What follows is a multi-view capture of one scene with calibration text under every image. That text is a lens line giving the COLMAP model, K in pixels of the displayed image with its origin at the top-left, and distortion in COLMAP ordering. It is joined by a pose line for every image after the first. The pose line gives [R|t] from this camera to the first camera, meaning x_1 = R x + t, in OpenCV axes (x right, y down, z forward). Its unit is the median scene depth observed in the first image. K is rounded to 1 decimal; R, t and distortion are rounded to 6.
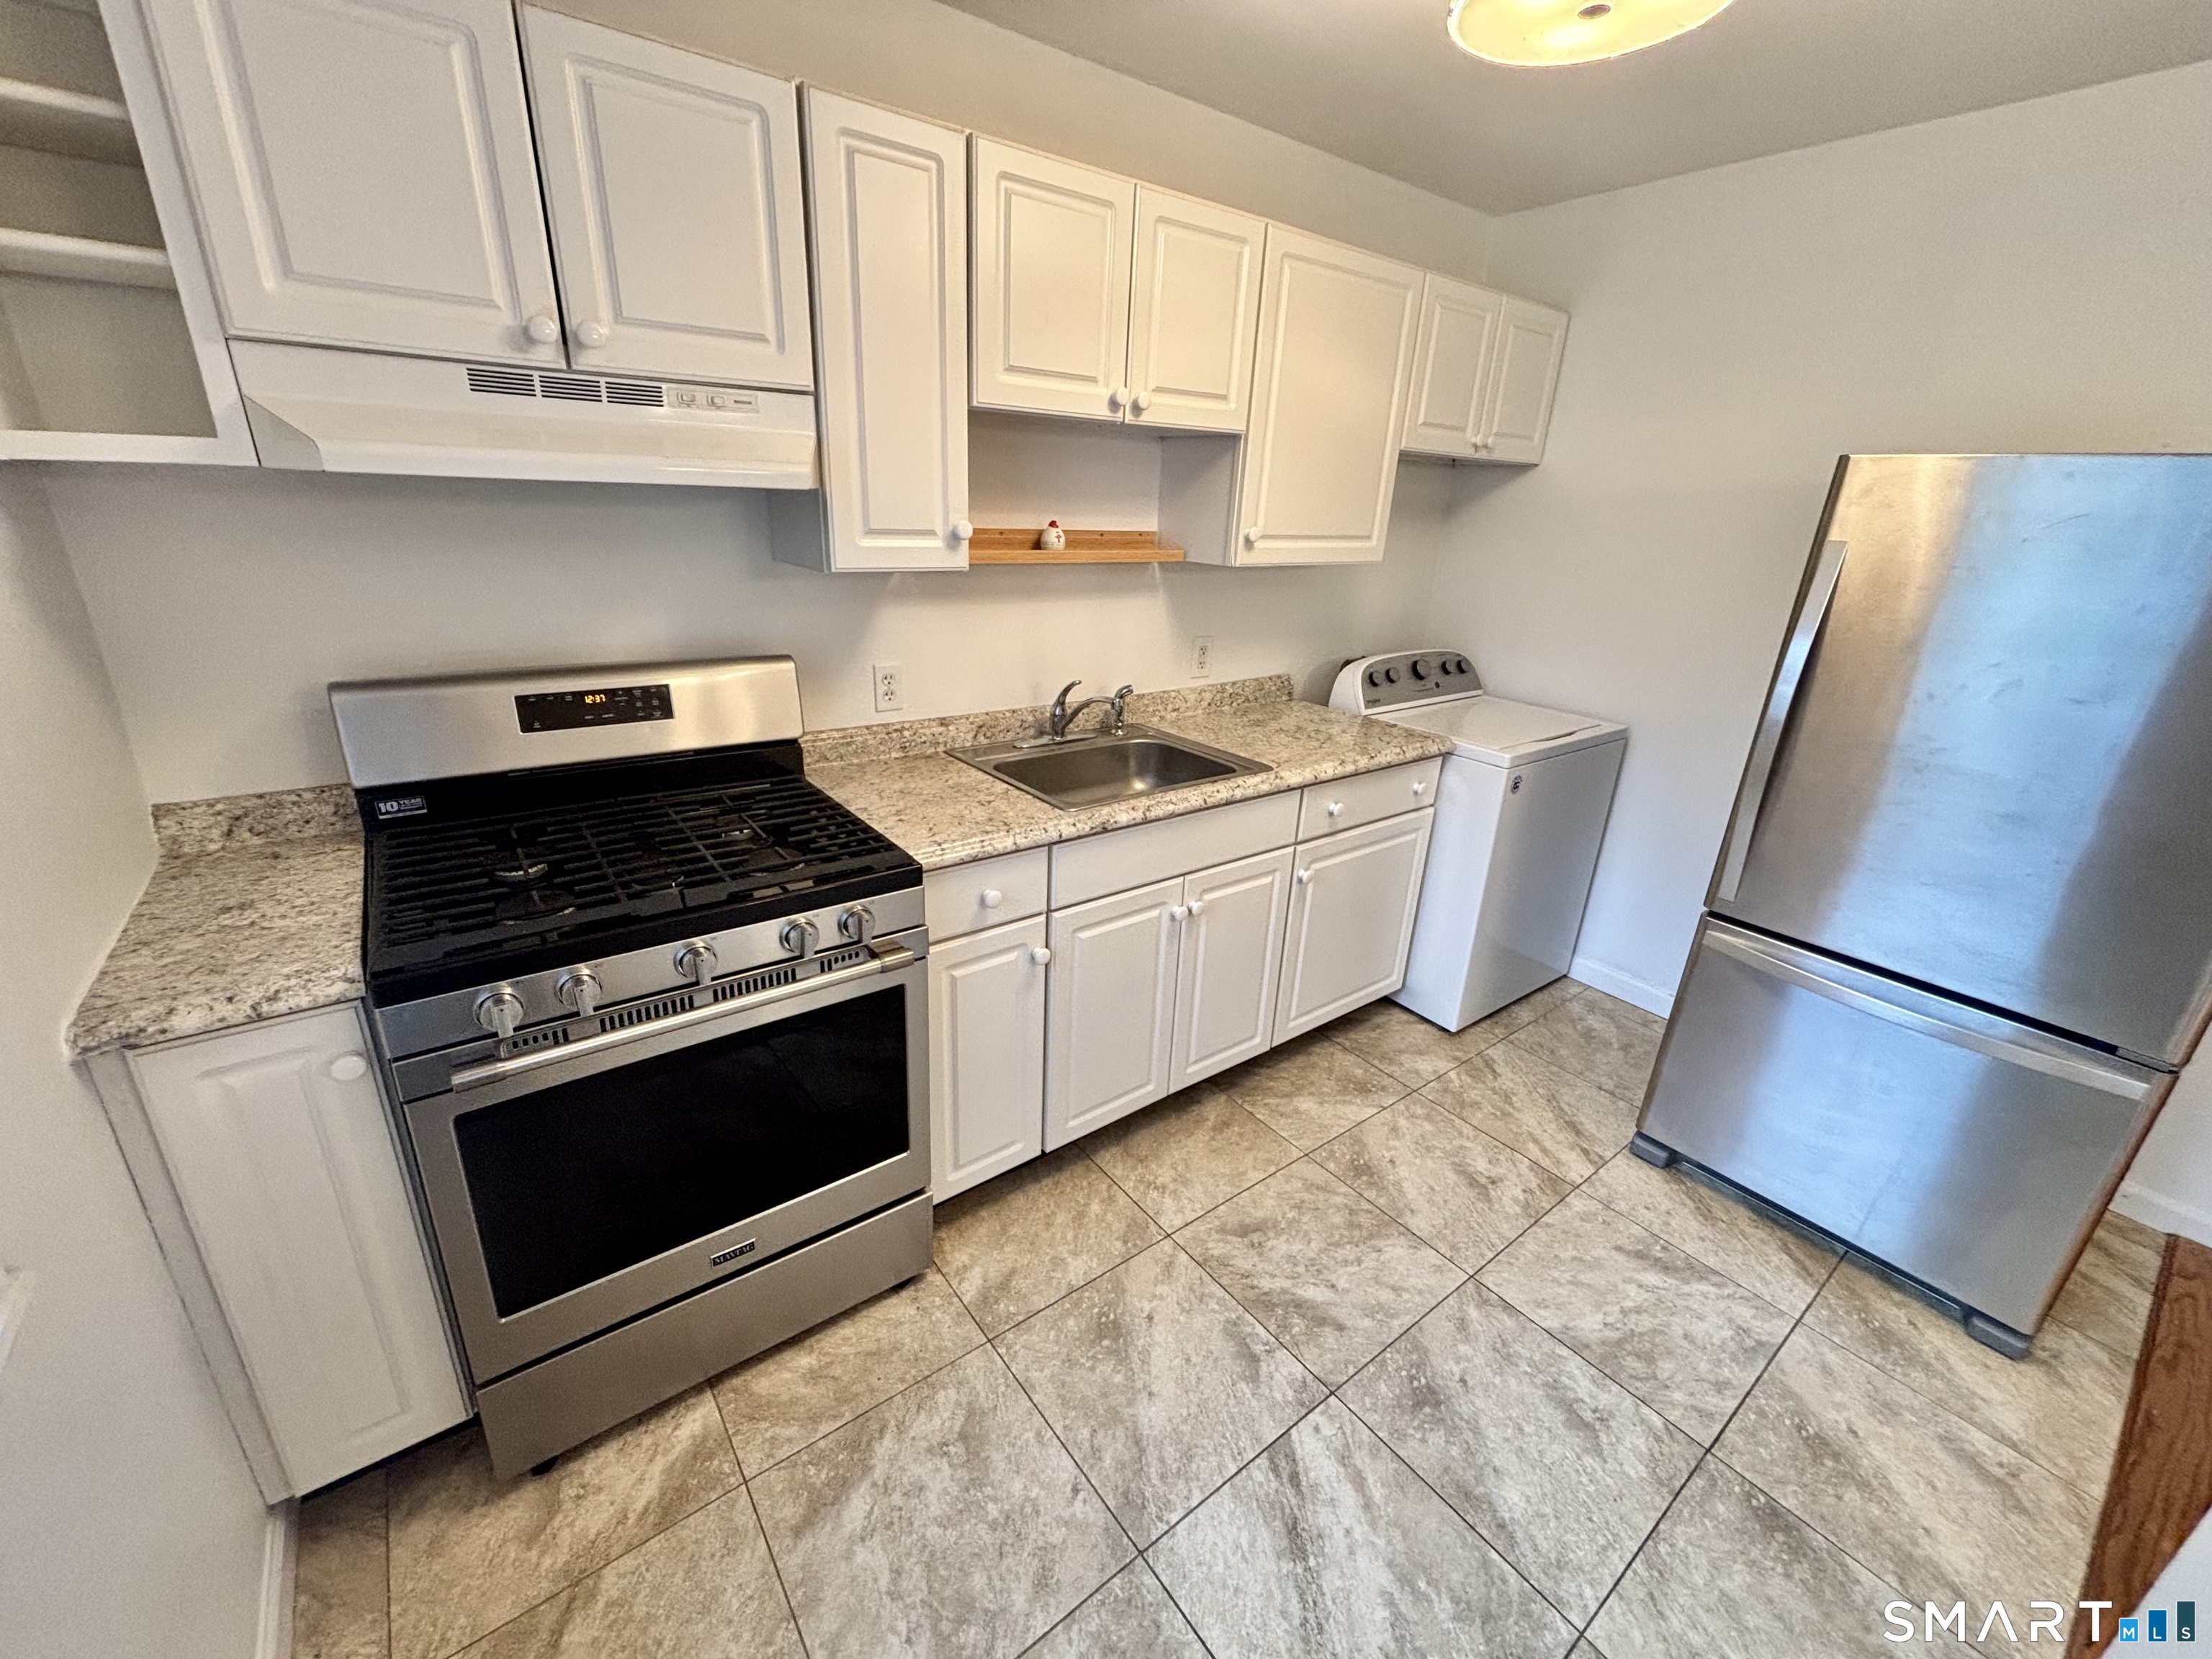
lens RADIAL K [[903.9, 0, 1106.0], [0, 903.9, 829.5], [0, 0, 1]] dist [0.007755, -0.006101]
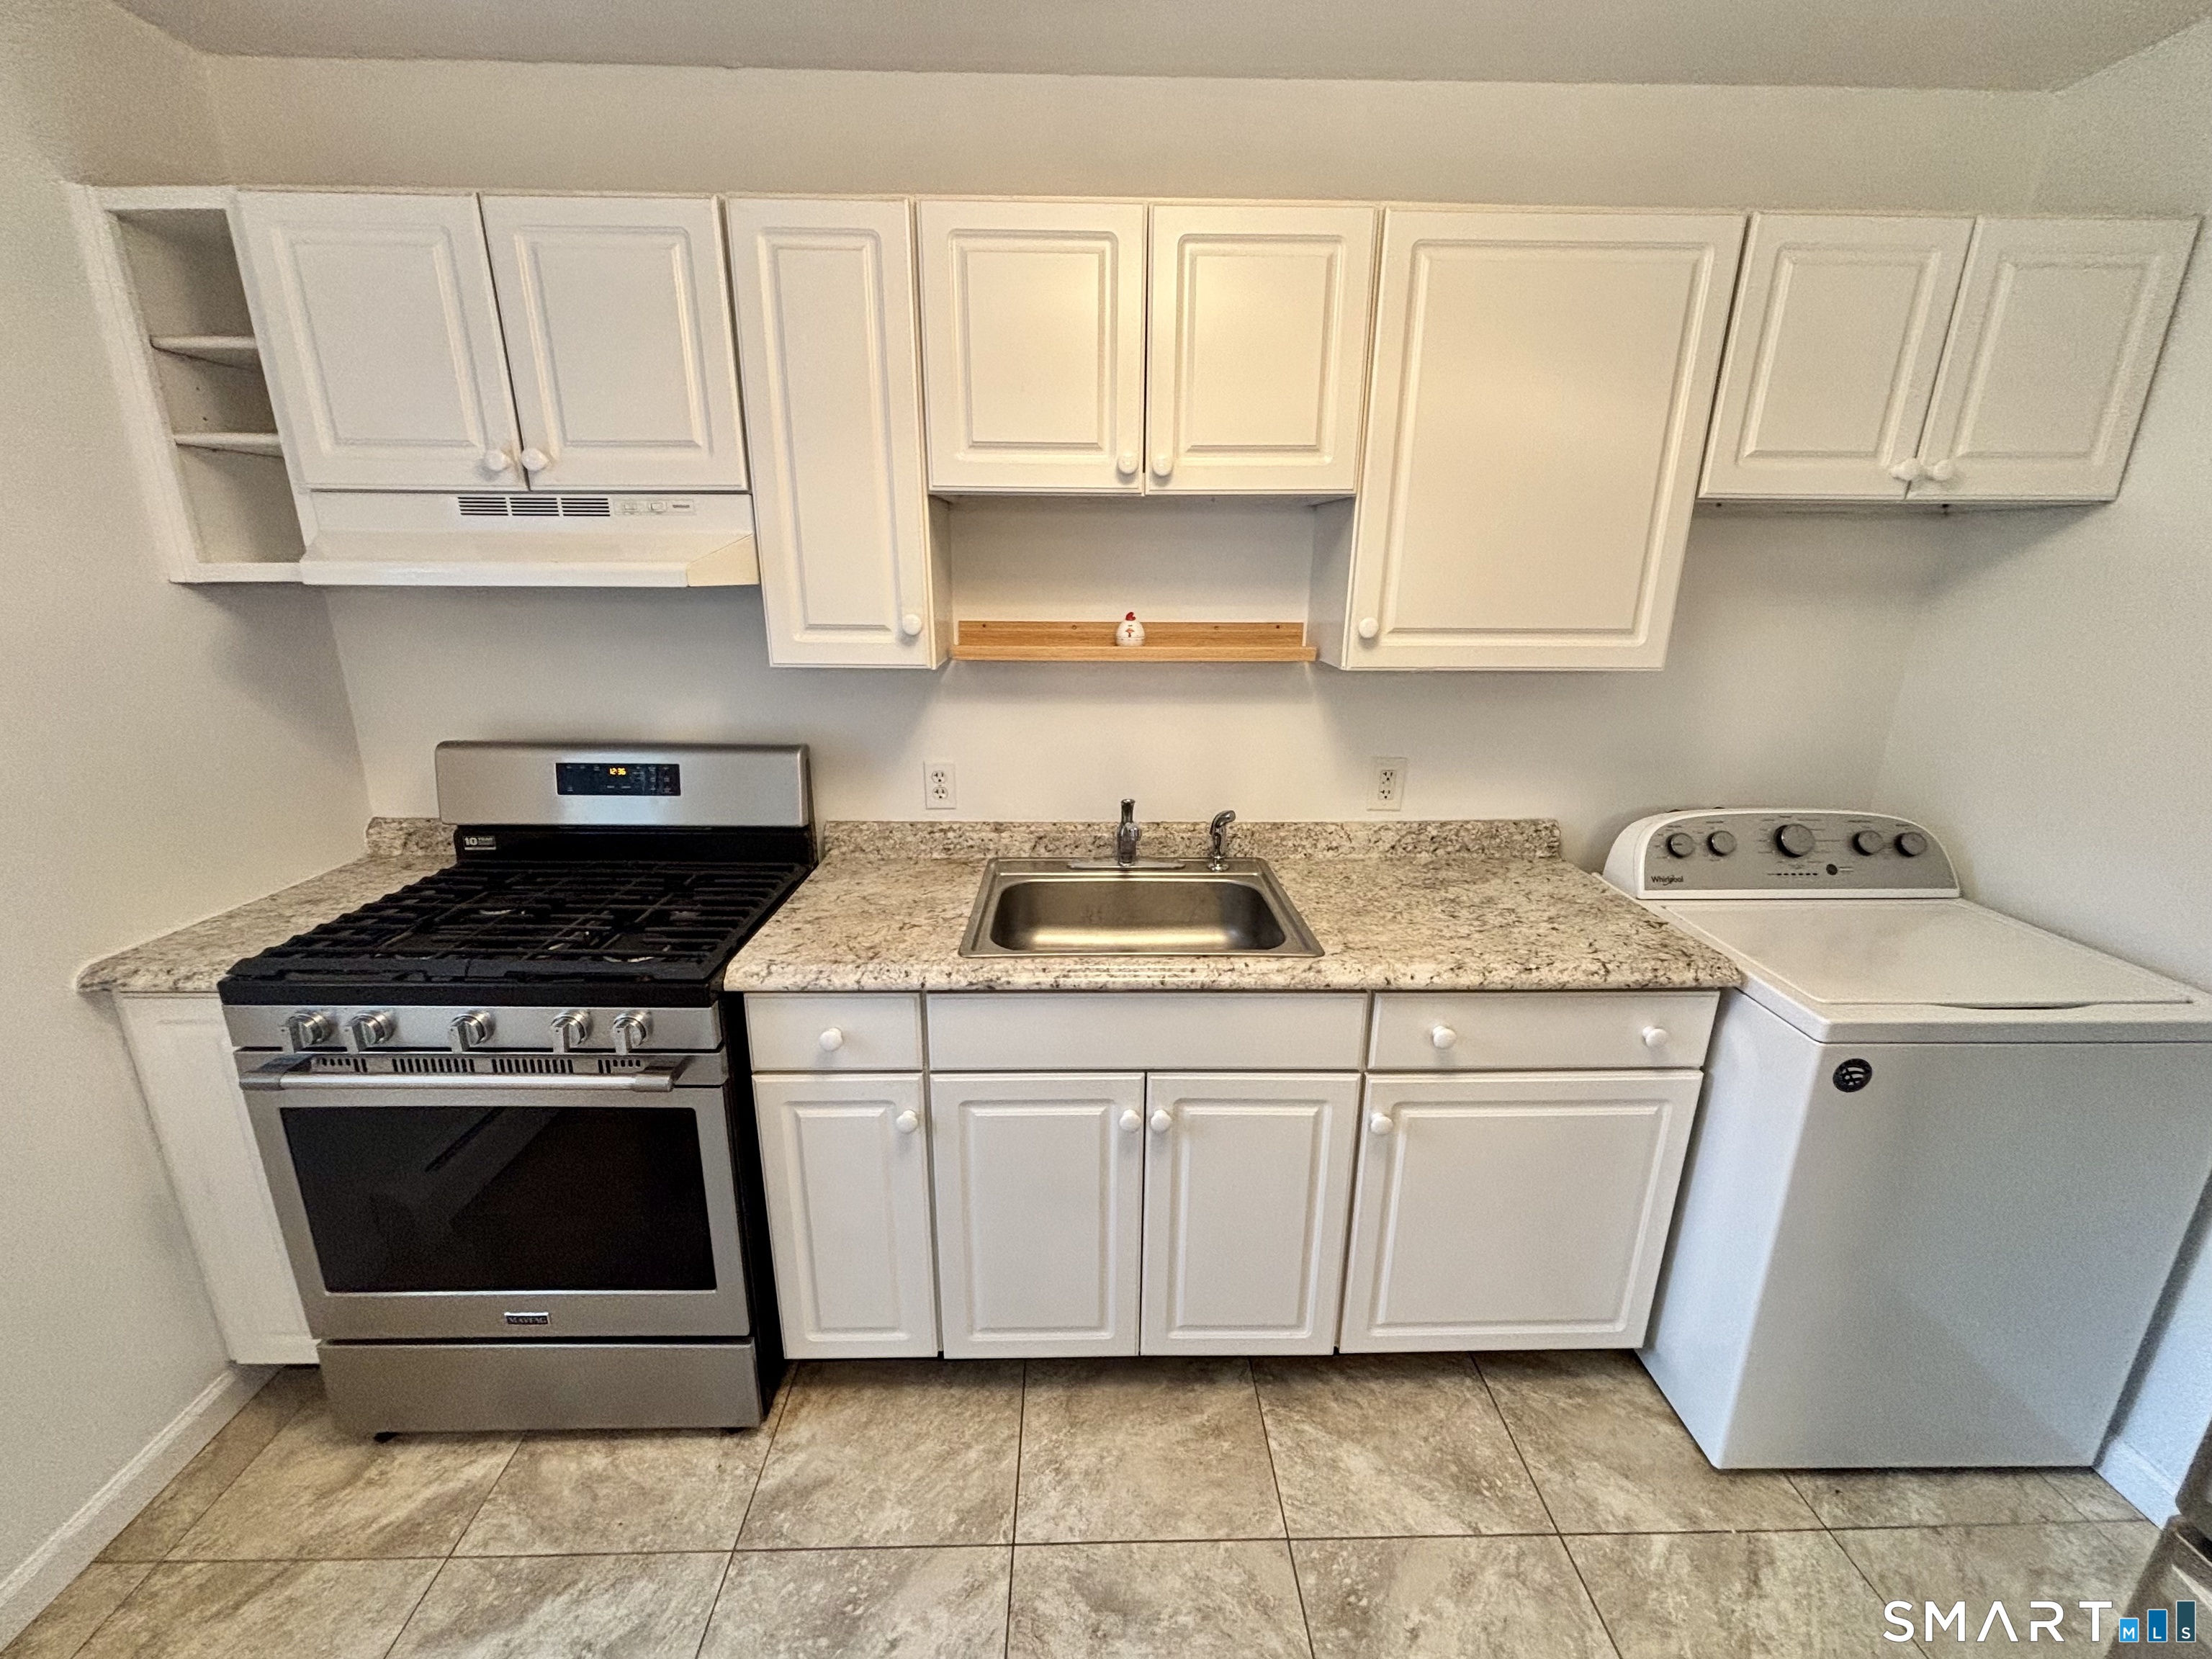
lens RADIAL K [[888.7, 0, 1094.3], [0, 888.7, 826.3], [0, 0, 1]] dist [0.002499, -0.000164]
pose [[0.808781, 0.129110, -0.573763, 0.453713], [-0.180056, 0.983117, -0.032584, -0.119027], [0.559869, 0.129663, 0.818373, 0.349918]]
